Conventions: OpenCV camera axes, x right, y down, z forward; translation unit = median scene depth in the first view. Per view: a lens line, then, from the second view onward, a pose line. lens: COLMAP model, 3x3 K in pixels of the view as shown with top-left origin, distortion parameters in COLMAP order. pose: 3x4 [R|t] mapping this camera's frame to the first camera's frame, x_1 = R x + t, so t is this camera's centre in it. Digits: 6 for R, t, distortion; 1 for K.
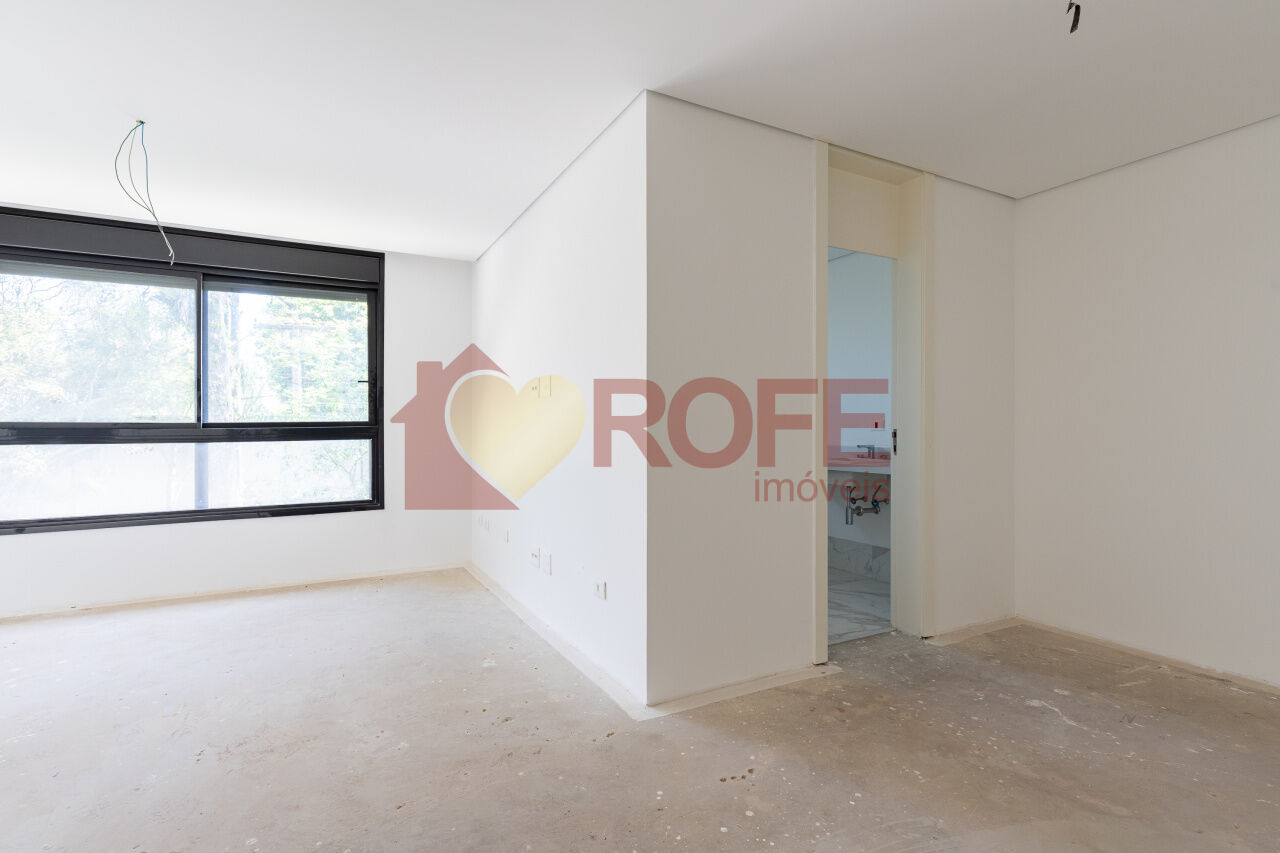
lens RADIAL K [[593.3, 0, 640.0], [0, 593.3, 426.5], [0, 0, 1]] dist [0.002765, 0.000309]
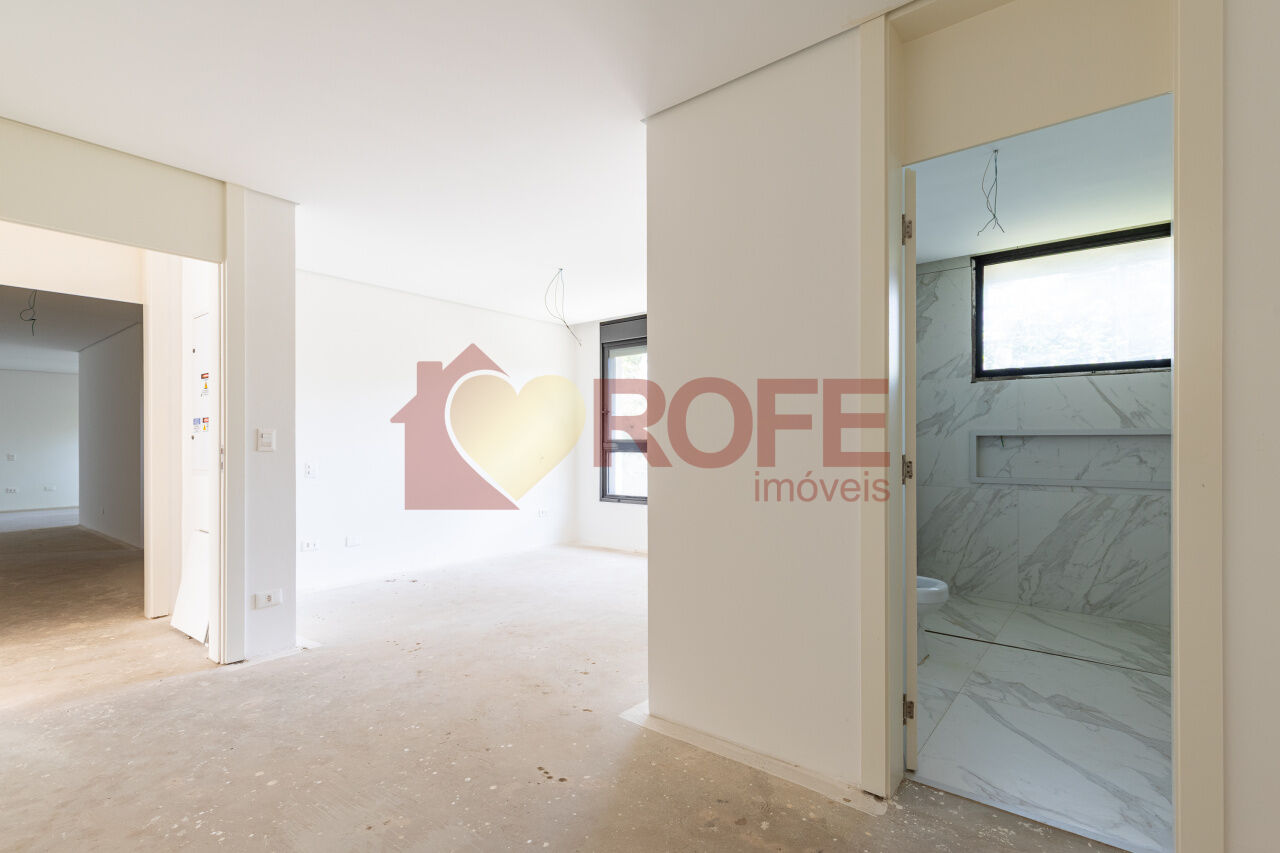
lens RADIAL K [[613.8, 0, 680.7], [0, 613.8, 439.3], [0, 0, 1]] dist [0.003510, 0.000097]
pose [[0.418612, -0.004938, -0.908152, 0.548518], [0.002045, 0.999988, -0.004494, -0.000747], [0.908163, 0.000024, 0.418617, 0.328557]]
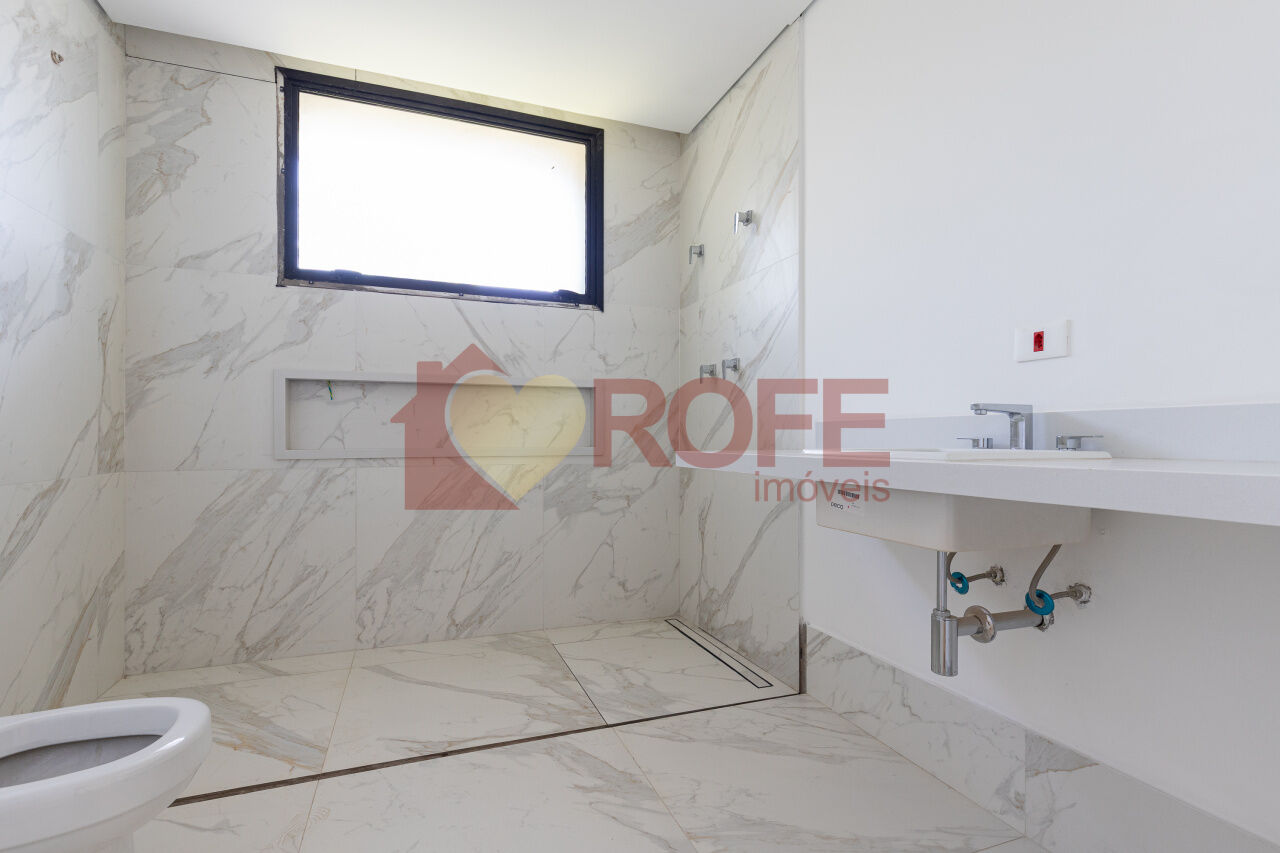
lens RADIAL K [[588.7, 0, 646.1], [0, 588.7, 435.1], [0, 0, 1]] dist [0.004461, 0.000475]
pose [[0.990753, -0.003602, -0.135630, 0.245434], [0.003196, 0.999990, -0.003210, 0.047992], [0.135640, 0.002747, 0.990754, 0.689574]]
